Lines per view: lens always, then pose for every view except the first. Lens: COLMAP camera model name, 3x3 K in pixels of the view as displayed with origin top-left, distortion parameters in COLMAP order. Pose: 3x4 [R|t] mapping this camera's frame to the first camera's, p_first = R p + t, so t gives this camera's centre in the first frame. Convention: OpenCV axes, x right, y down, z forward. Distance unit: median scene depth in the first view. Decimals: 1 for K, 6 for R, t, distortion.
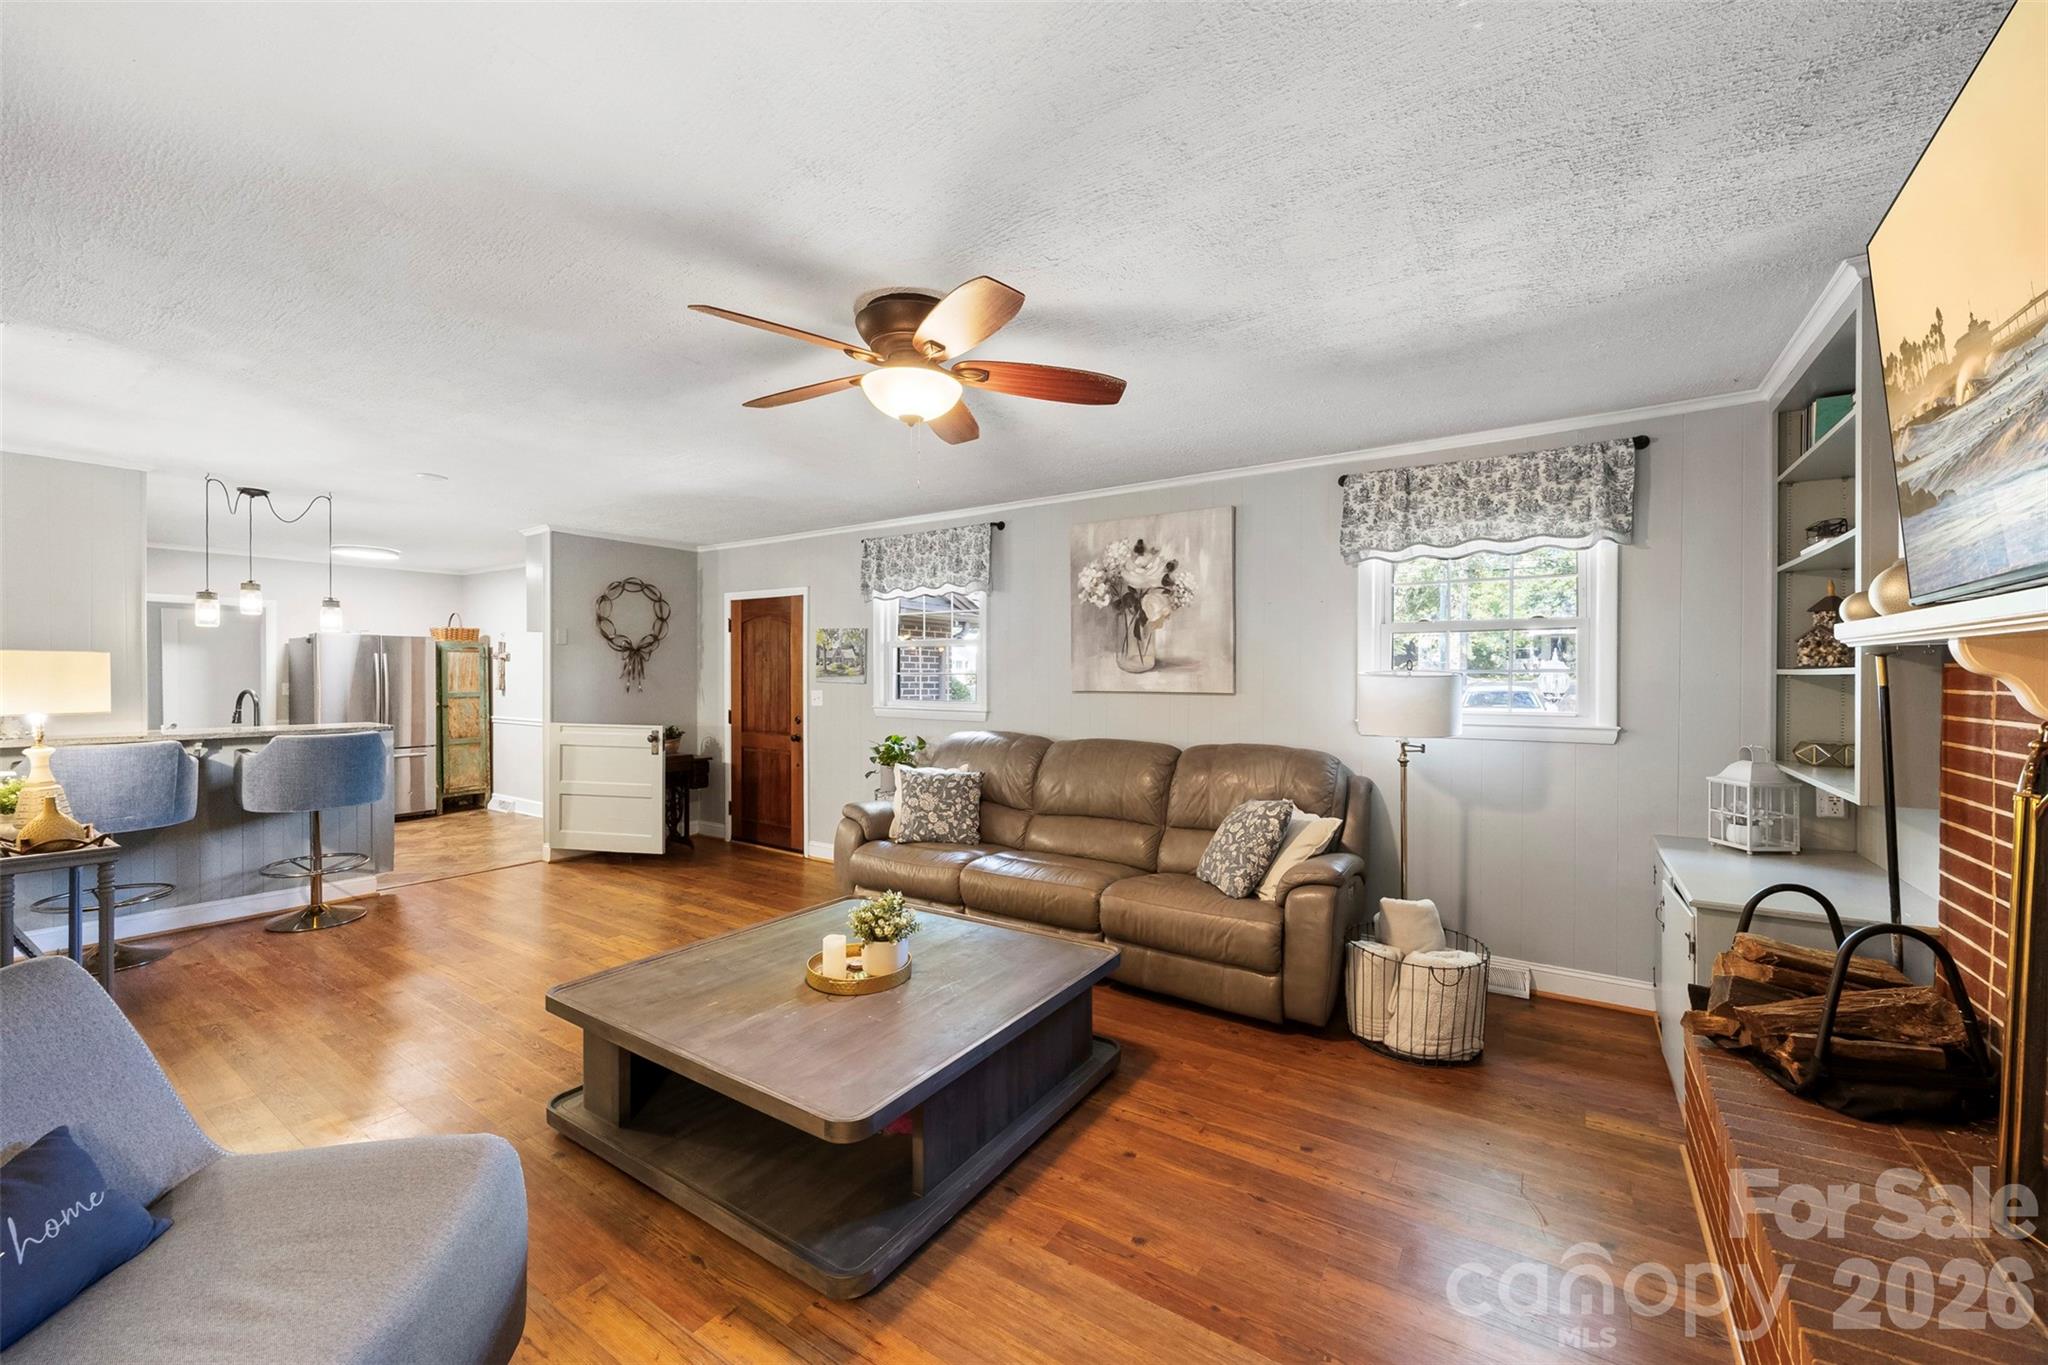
lens RADIAL K [[785.9, 0, 1035.7], [0, 785.9, 680.8], [0, 0, 1]] dist [-0.006486, 0.000641]
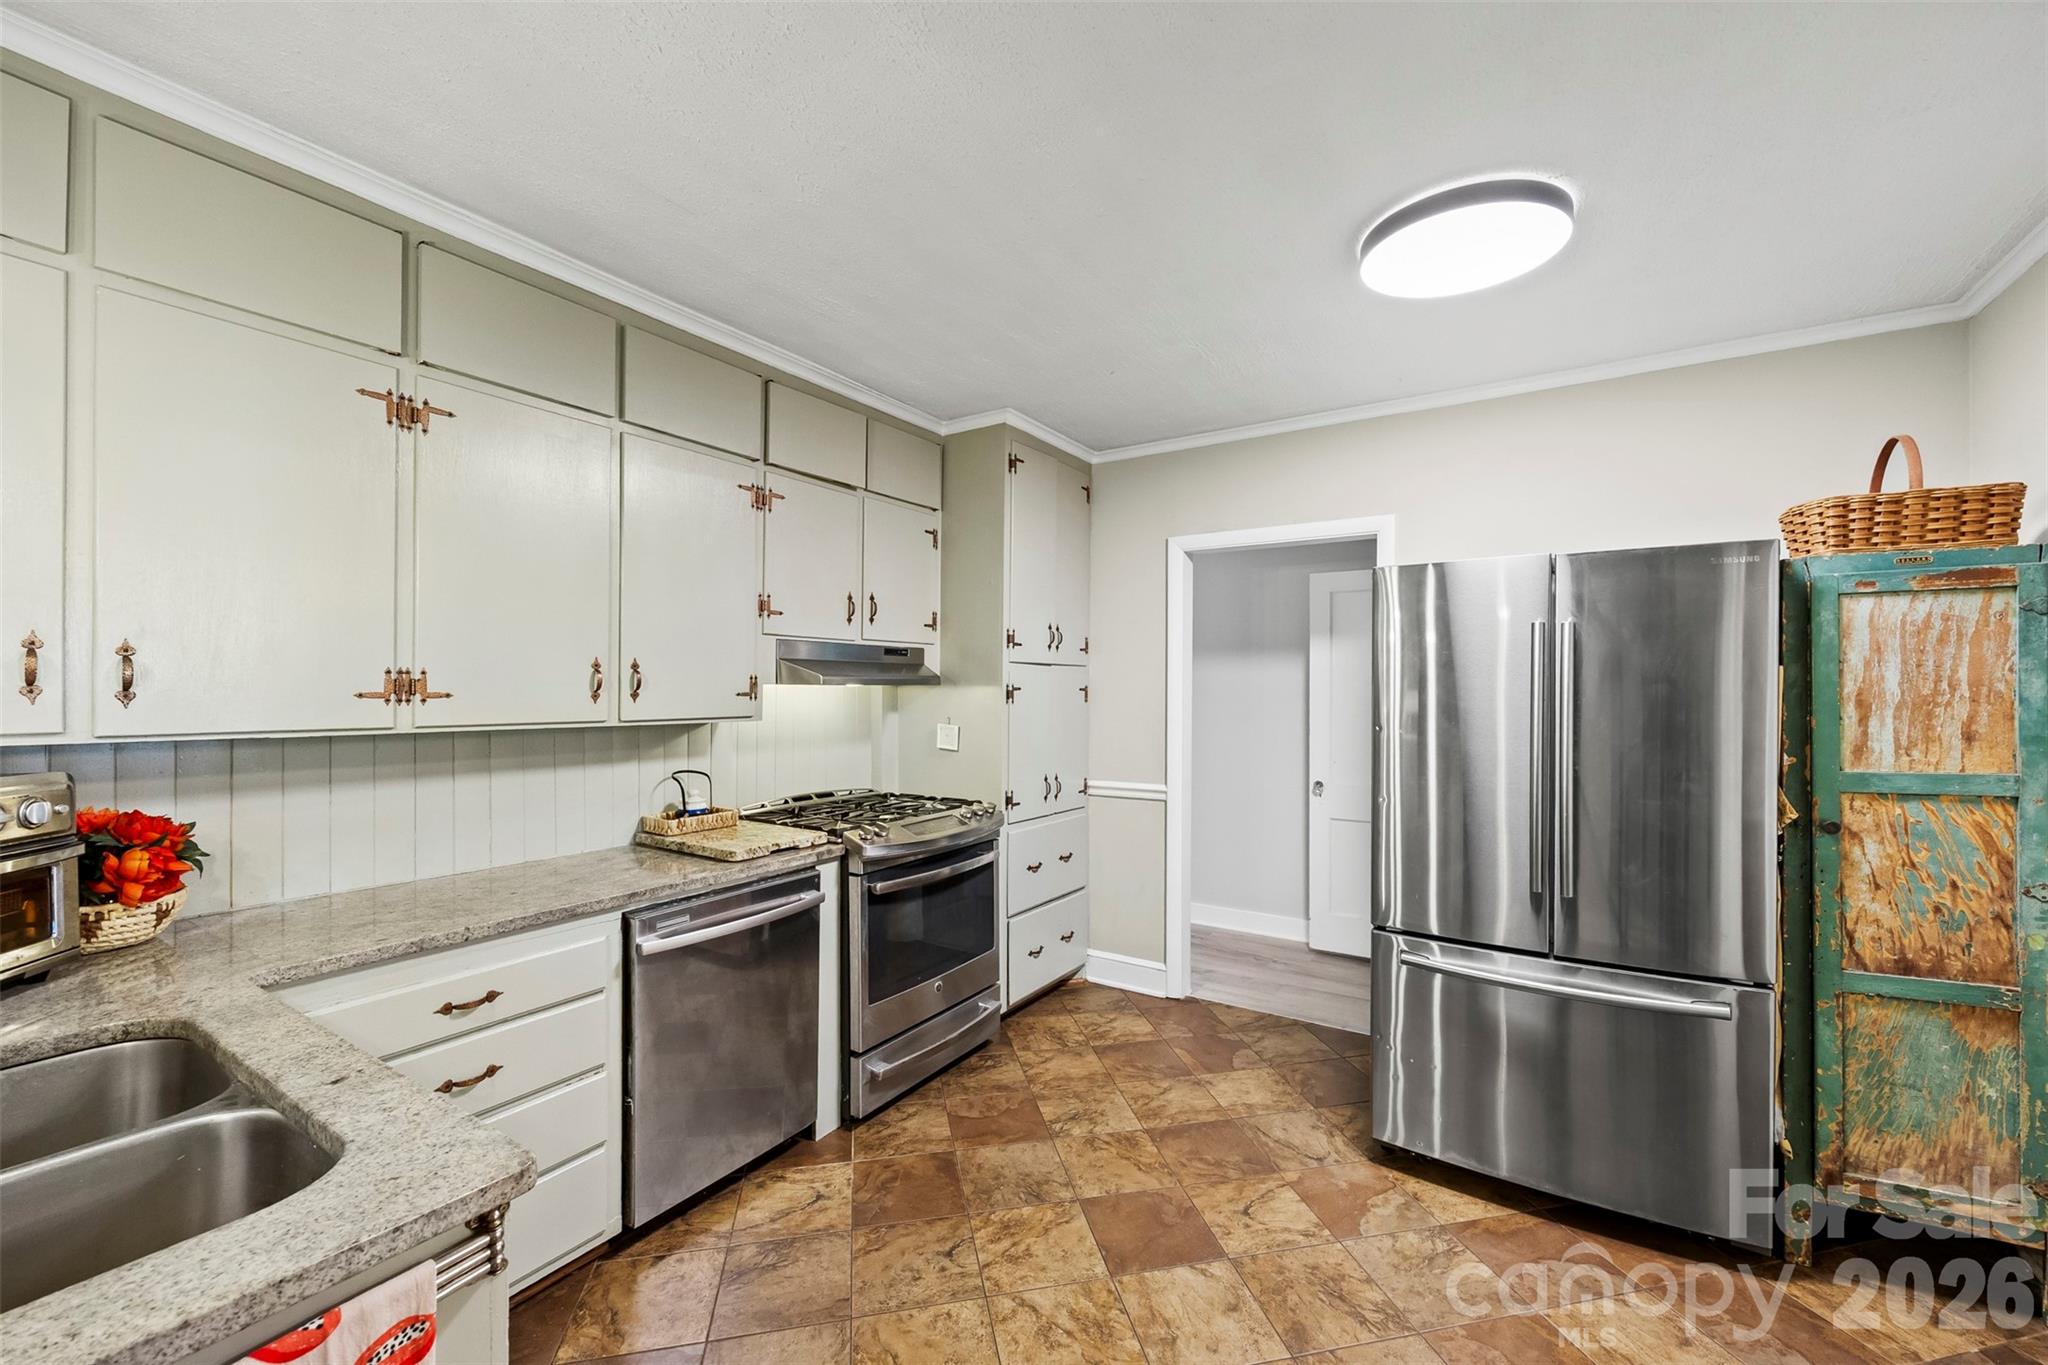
lens RADIAL K [[811.8, 0, 1035.6], [0, 811.8, 691.0], [0, 0, 1]] dist [-0.008801, 0.000909]
pose [[0.014673, 0.001227, -0.999892, -0.901376], [-0.012778, 0.999918, 0.001040, -0.010538], [0.999811, 0.012761, 0.014687, 1.327357]]
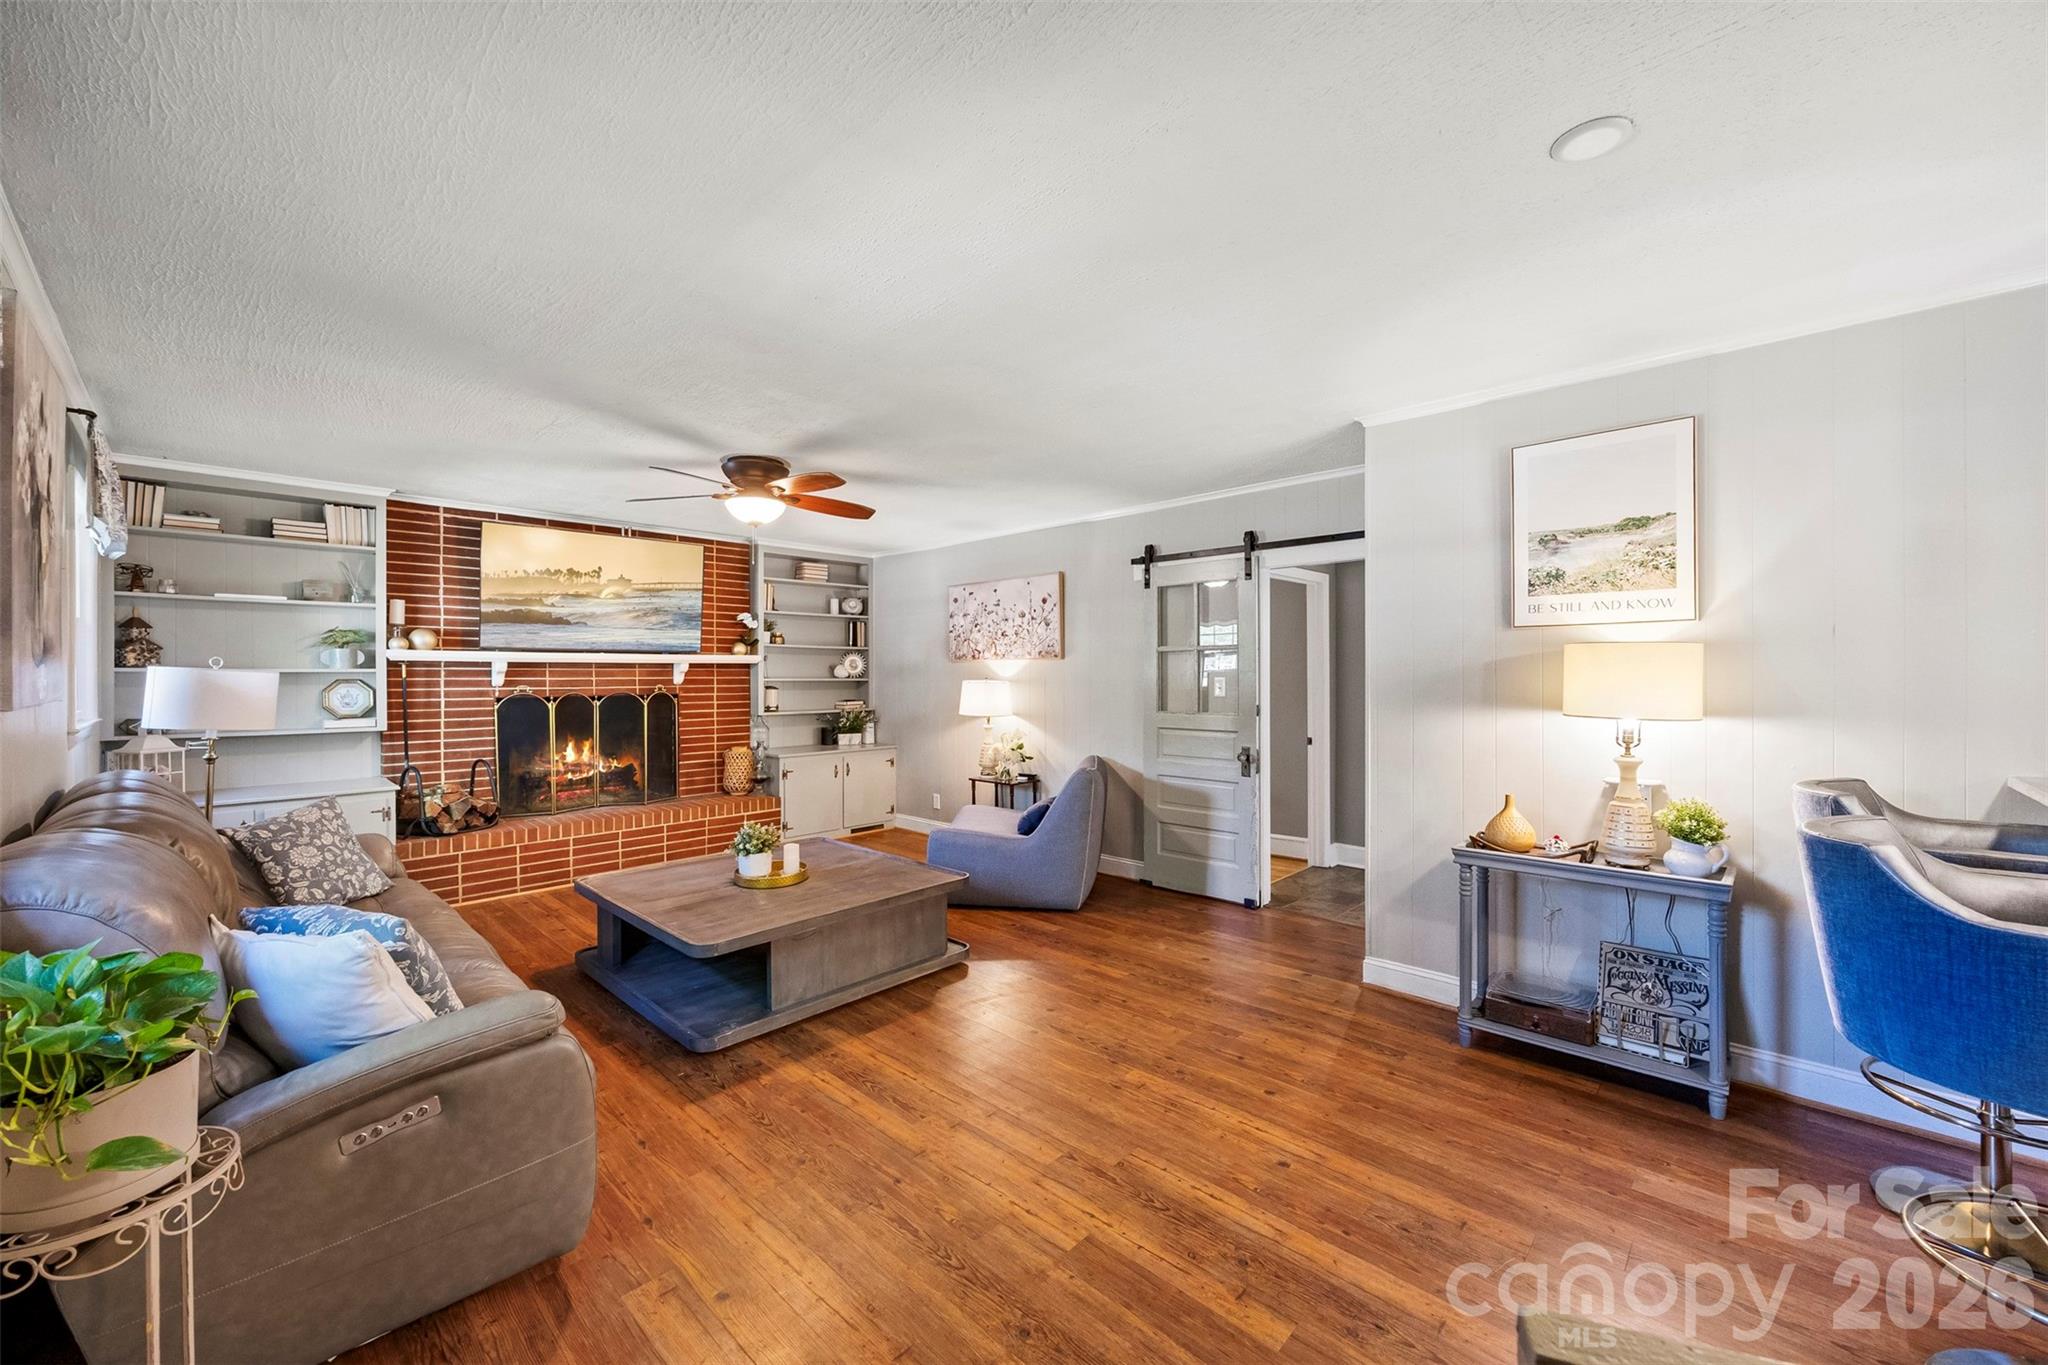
lens RADIAL K [[785.9, 0, 1025.8], [0, 785.9, 672.2], [0, 0, 1]] dist [-0.006486, 0.000641]
pose [[-0.985072, 0.000770, 0.172140, -0.551679], [0.001559, 0.999989, 0.004447, -0.007414], [-0.172135, 0.004649, -0.985062, 1.377631]]
